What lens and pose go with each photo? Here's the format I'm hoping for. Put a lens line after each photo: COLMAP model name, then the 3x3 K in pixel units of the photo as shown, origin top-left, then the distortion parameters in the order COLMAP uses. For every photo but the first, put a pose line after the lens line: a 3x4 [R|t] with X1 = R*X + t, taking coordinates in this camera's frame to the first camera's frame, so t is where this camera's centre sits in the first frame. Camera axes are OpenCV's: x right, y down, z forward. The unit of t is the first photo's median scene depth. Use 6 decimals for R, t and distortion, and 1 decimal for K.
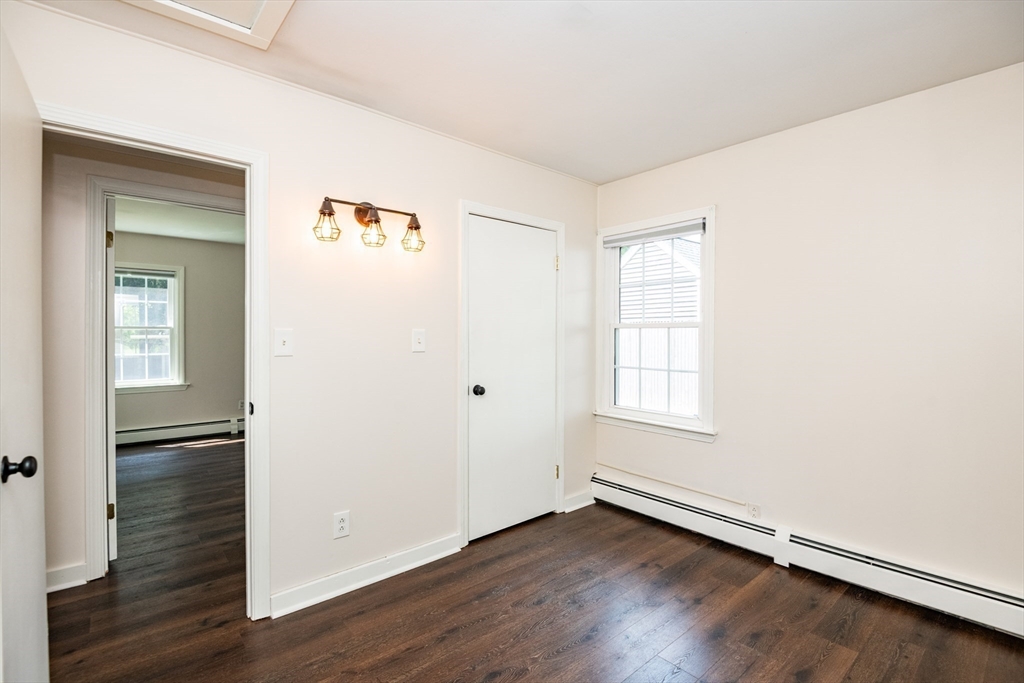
lens RADIAL K [[473.3, 0, 516.3], [0, 473.3, 339.2], [0, 0, 1]] dist [0.002955, -0.011405]
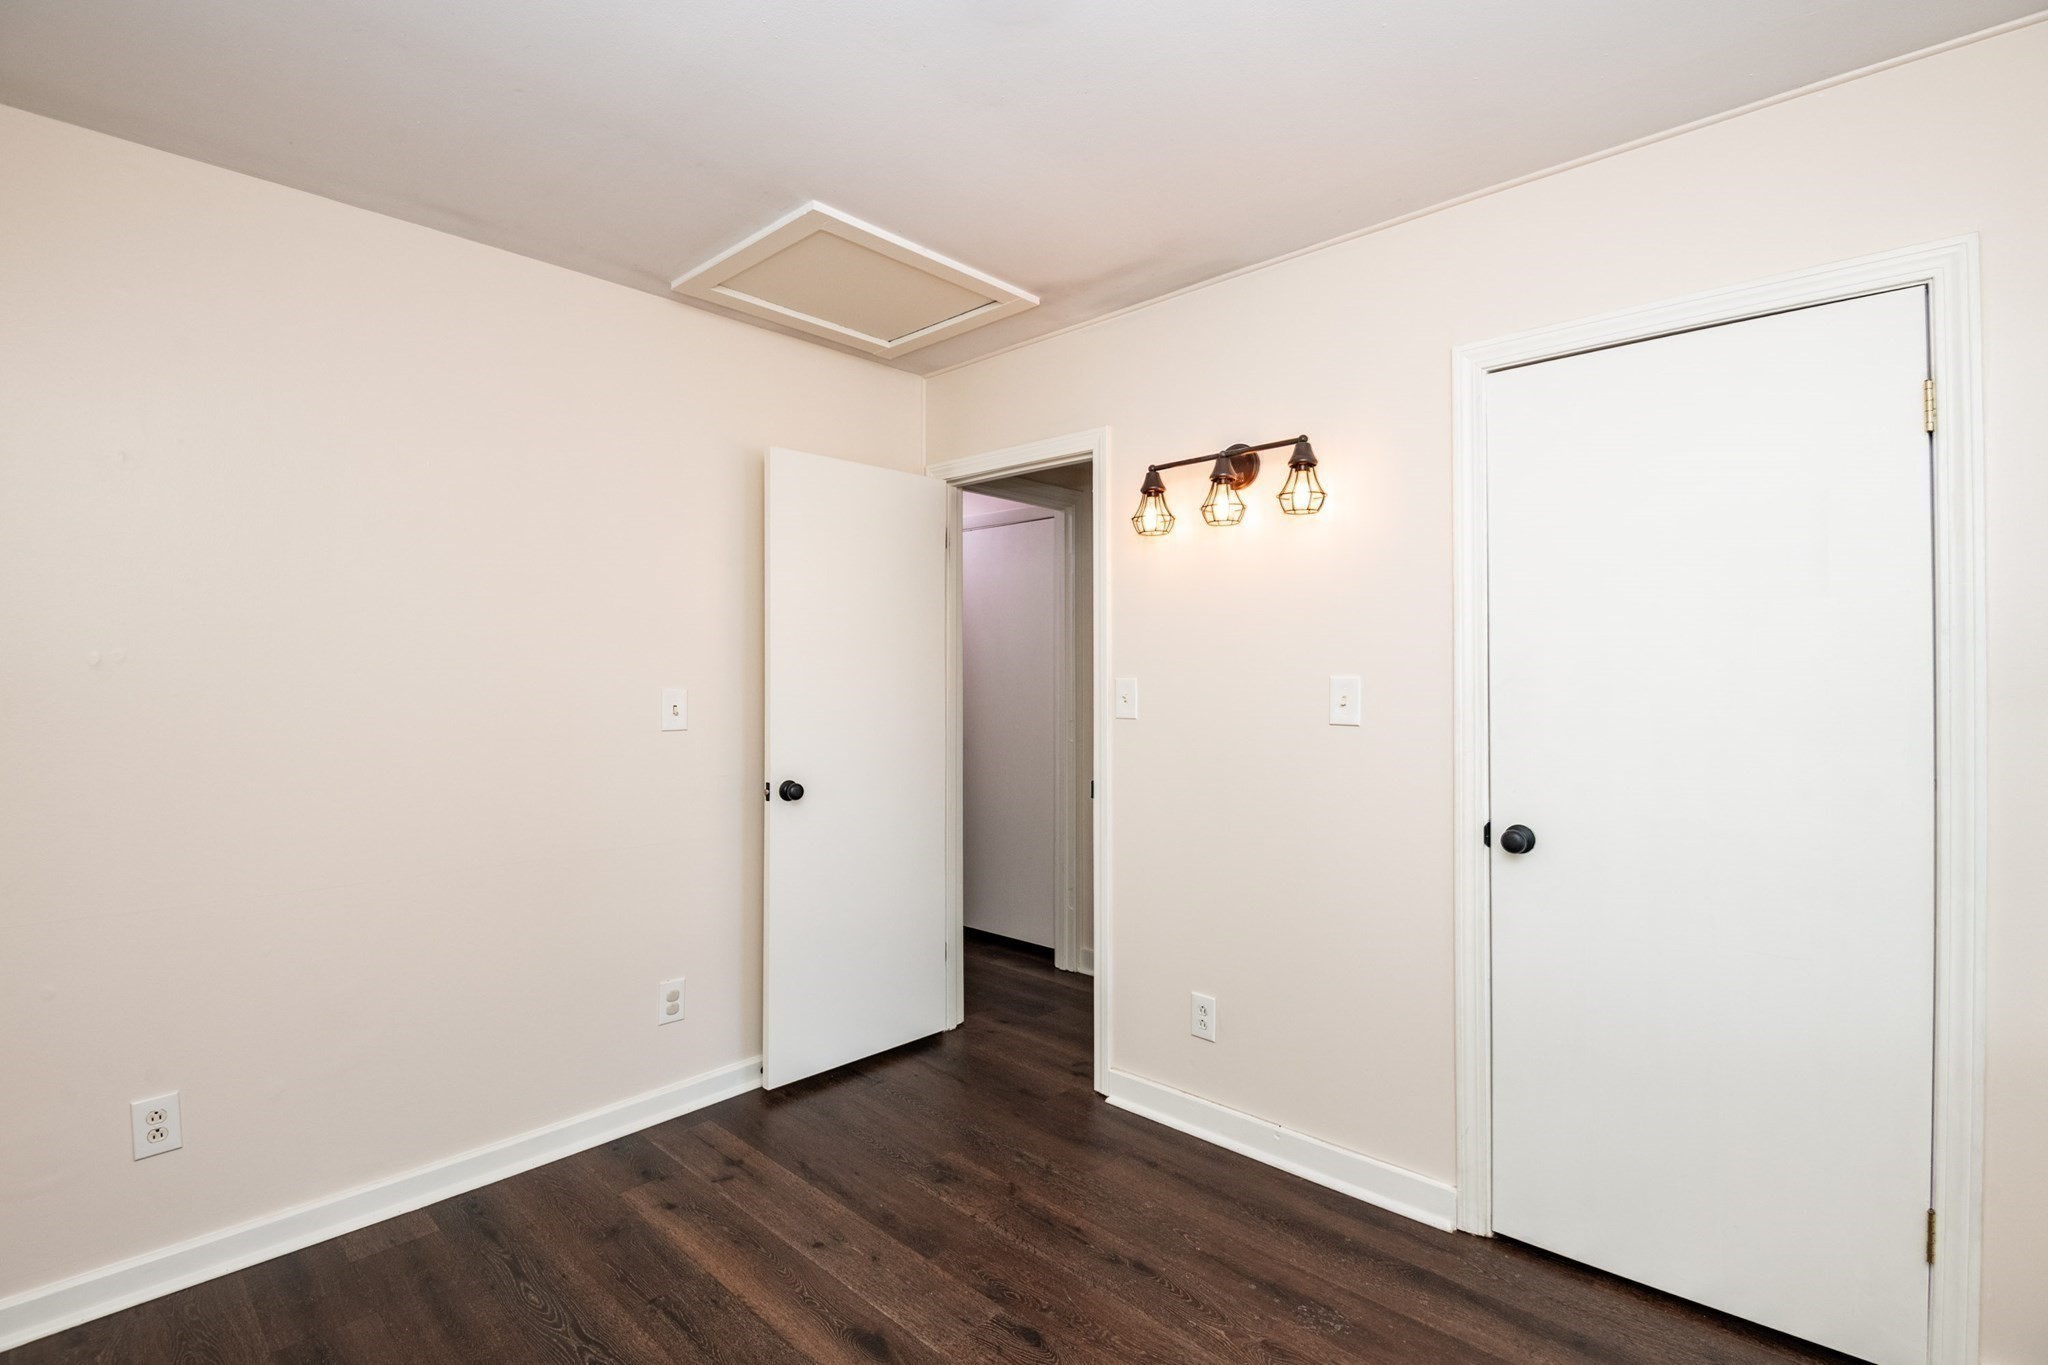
lens RADIAL K [[946.6, 0, 1032.6], [0, 946.6, 678.0], [0, 0, 1]] dist [0.002955, -0.011405]
pose [[0.101137, -0.008449, -0.994837, 0.800770], [-0.010403, 0.999900, -0.009549, -0.007796], [0.994818, 0.011315, 0.101039, 0.709839]]
